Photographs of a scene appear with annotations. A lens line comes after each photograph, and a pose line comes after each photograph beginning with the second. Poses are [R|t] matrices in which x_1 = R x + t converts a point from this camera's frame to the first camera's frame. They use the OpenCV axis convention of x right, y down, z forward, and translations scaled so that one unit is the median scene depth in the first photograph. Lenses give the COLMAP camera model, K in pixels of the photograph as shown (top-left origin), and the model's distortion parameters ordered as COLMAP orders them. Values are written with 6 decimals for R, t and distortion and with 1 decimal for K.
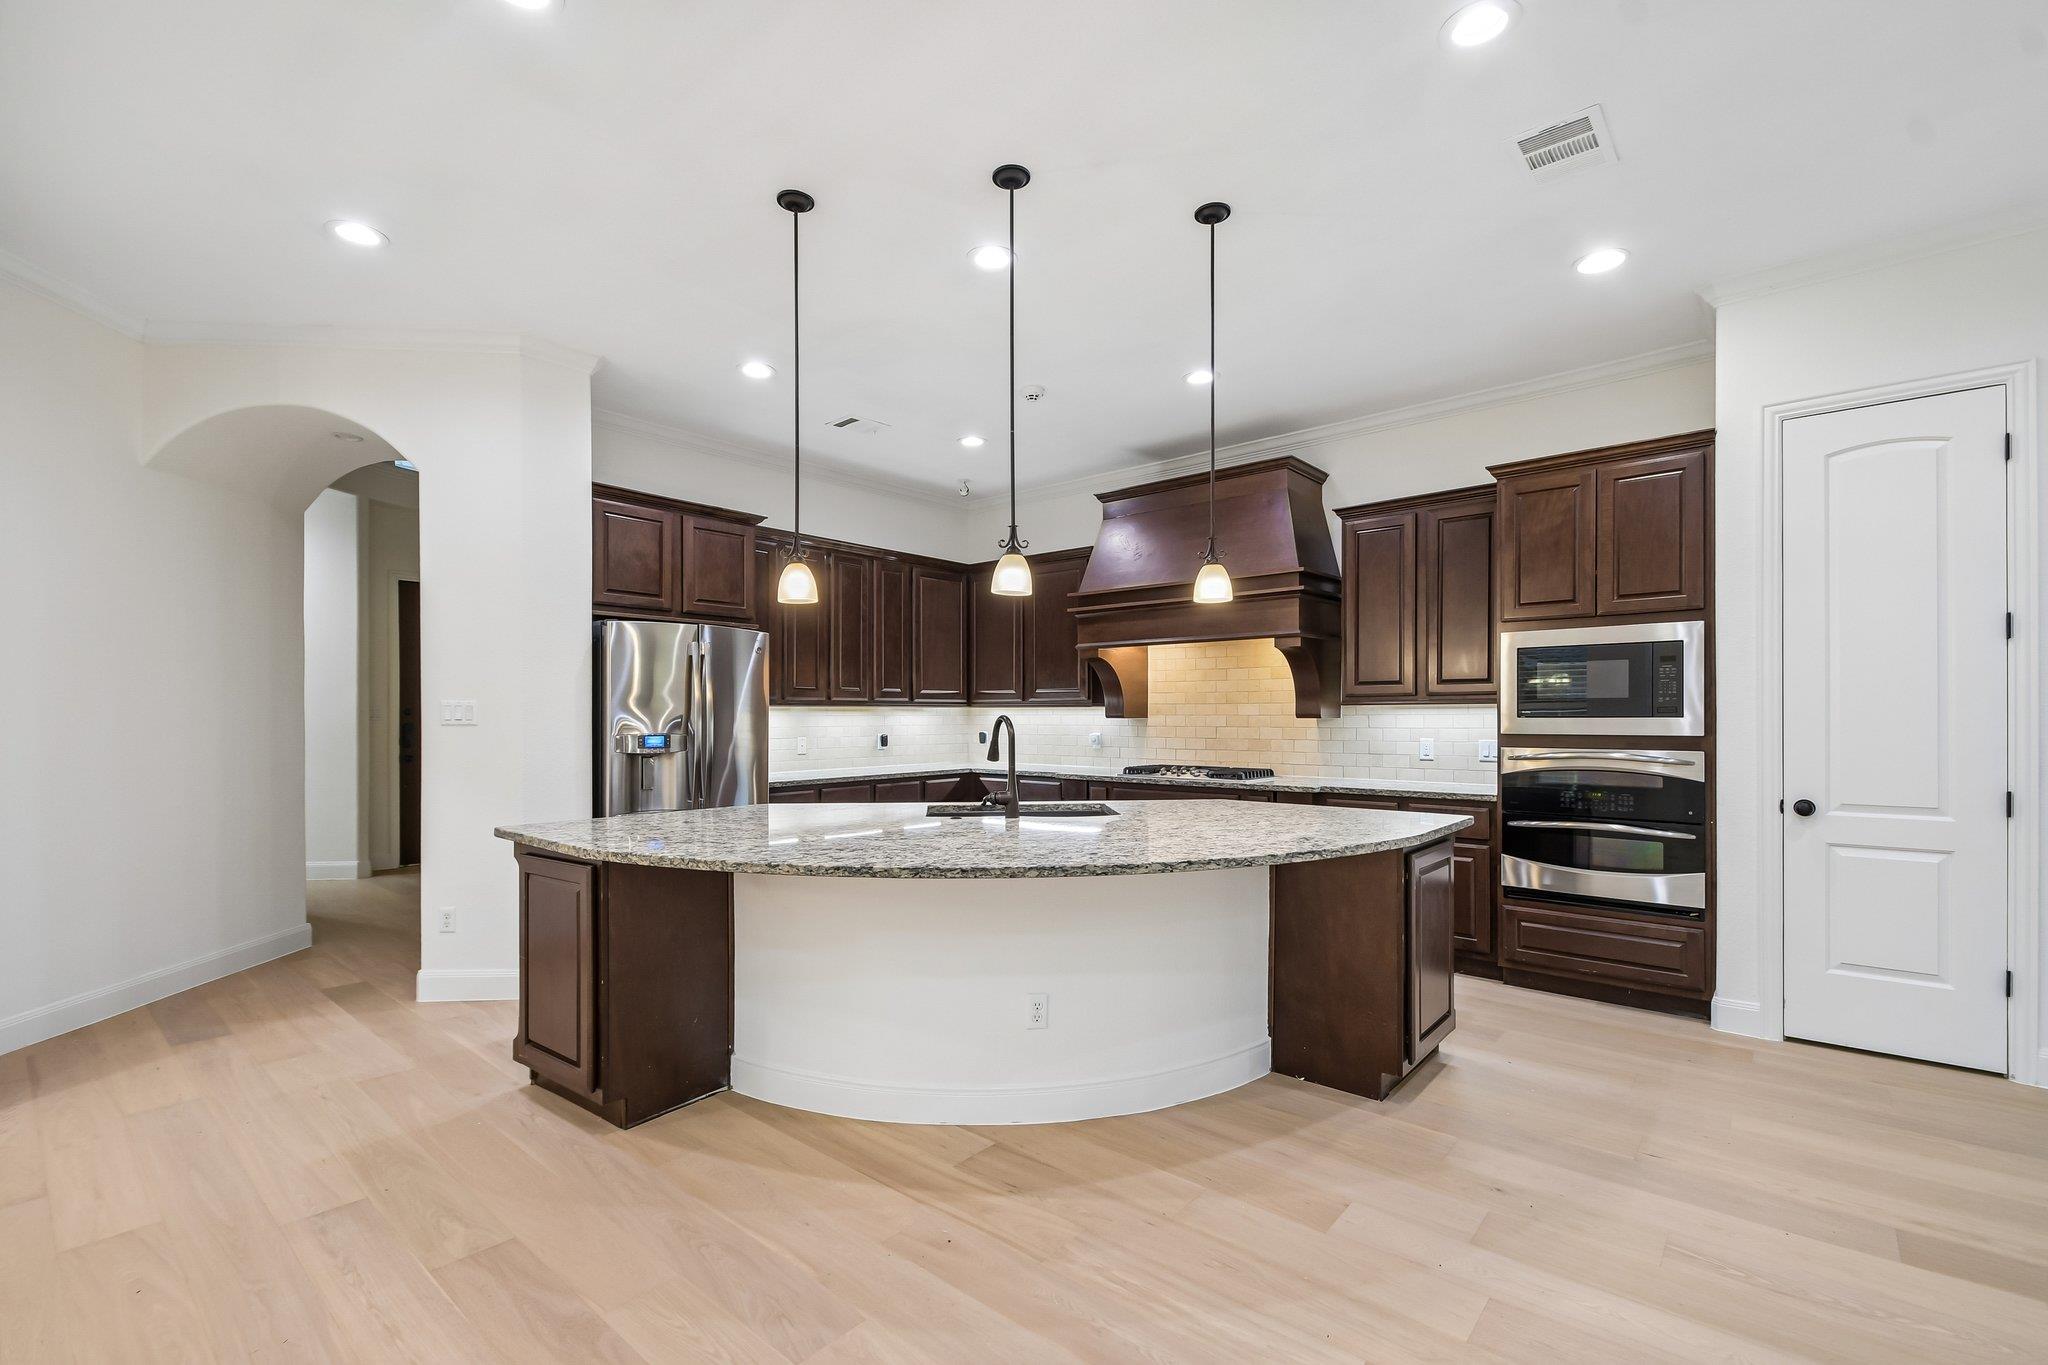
lens RADIAL K [[895.9, 0, 1021.3], [0, 895.9, 698.7], [0, 0, 1]] dist [0.024908, 0.000213]
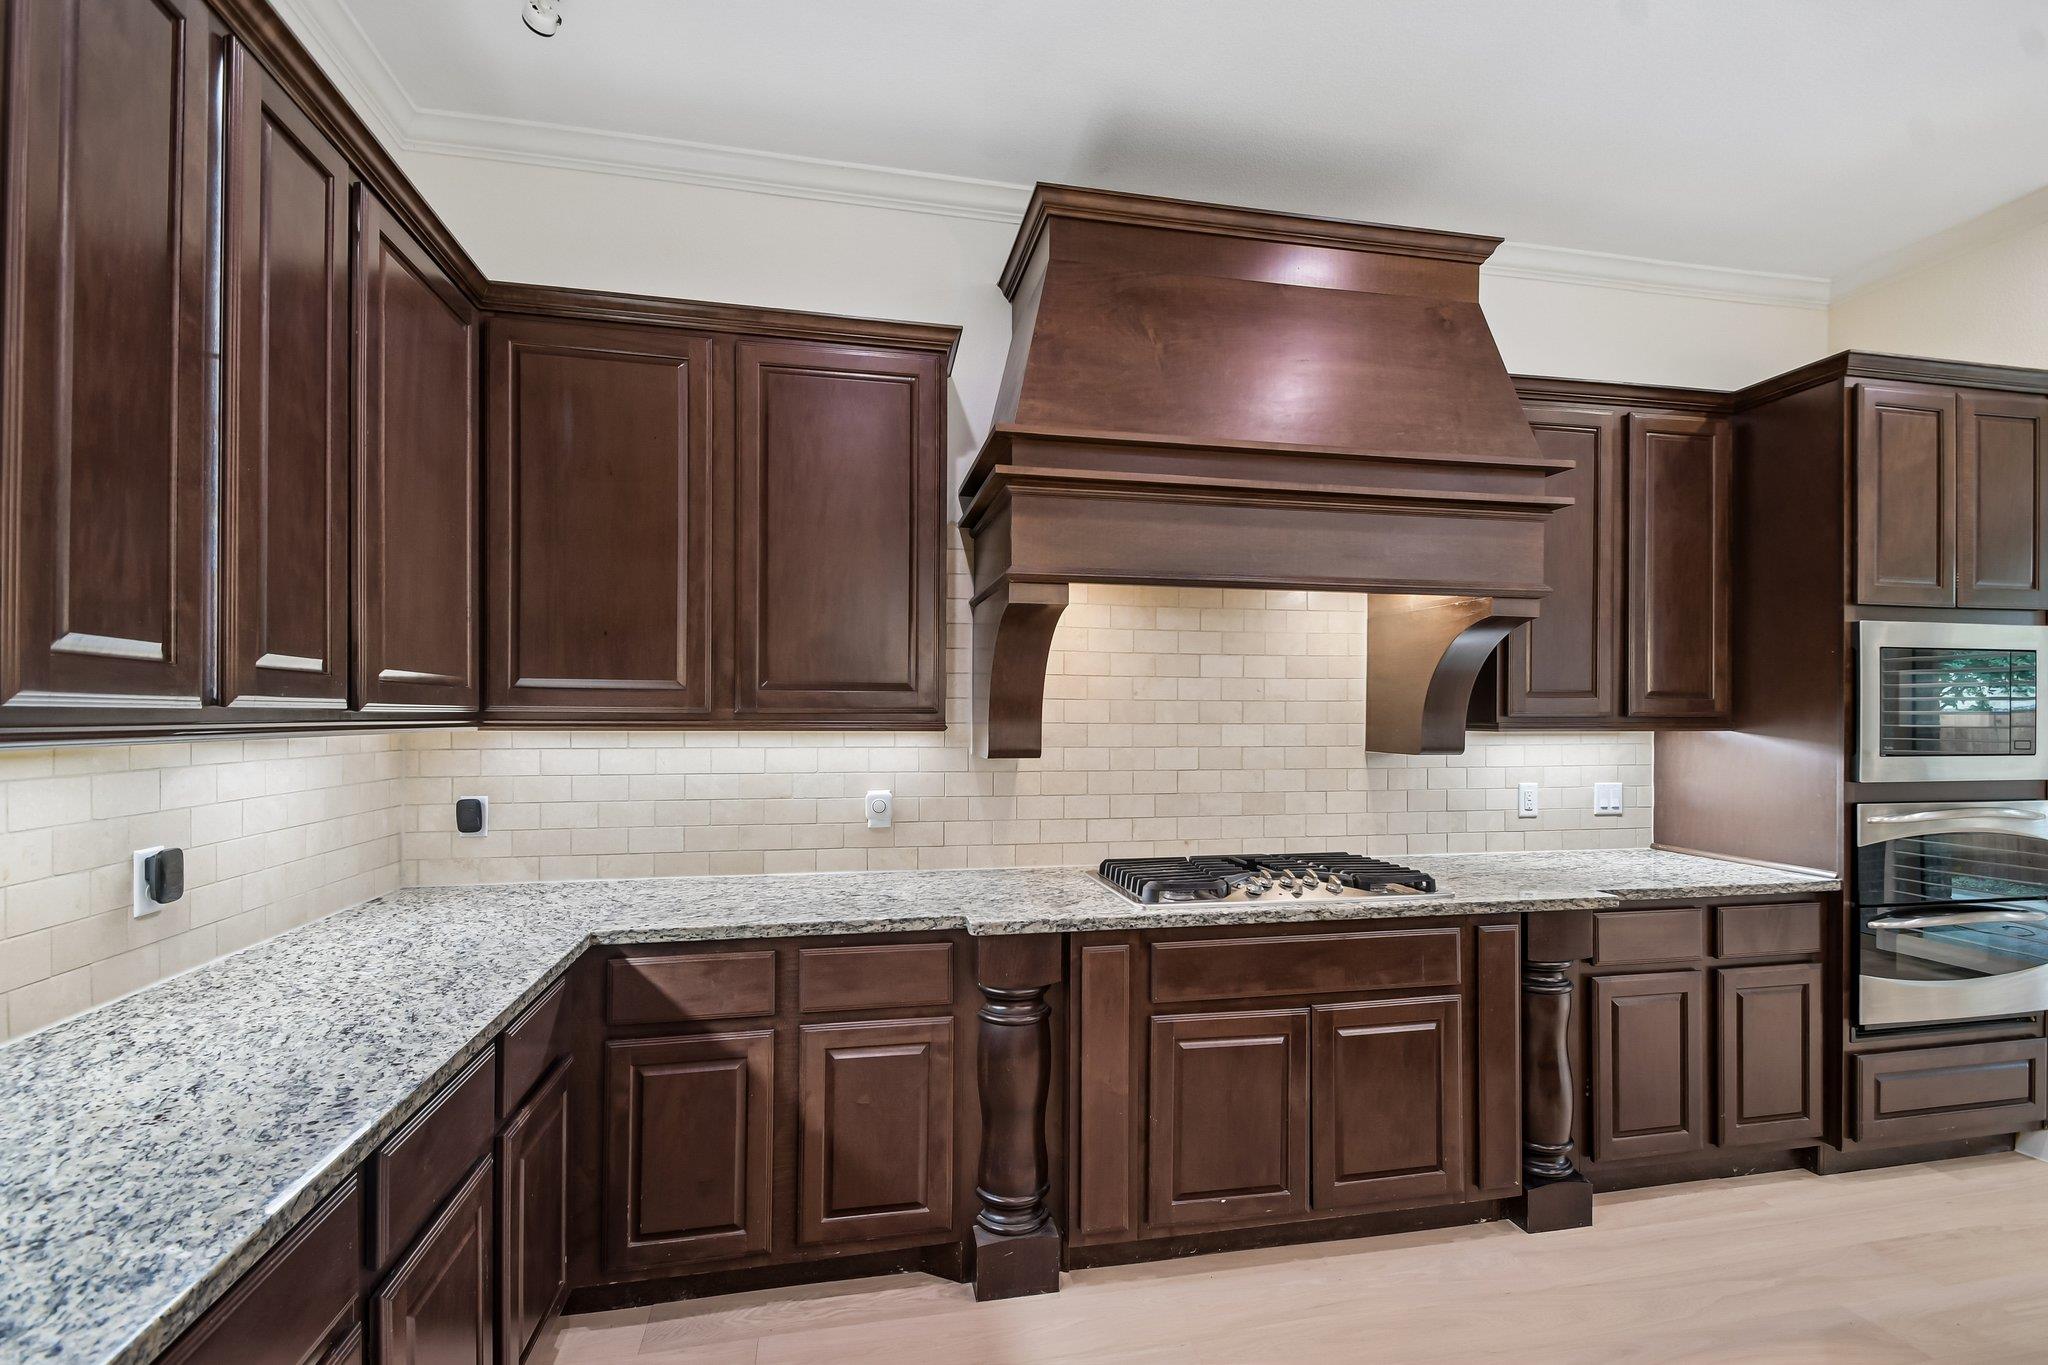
lens RADIAL K [[895.9, 0, 1020.5], [0, 895.9, 715.1], [0, 0, 1]] dist [0.024908, 0.000213]
pose [[0.625936, 0.010421, 0.779805, -0.220426], [-0.013658, 0.999904, -0.002400, 0.003029], [-0.779755, -0.009148, 0.626018, 0.749861]]
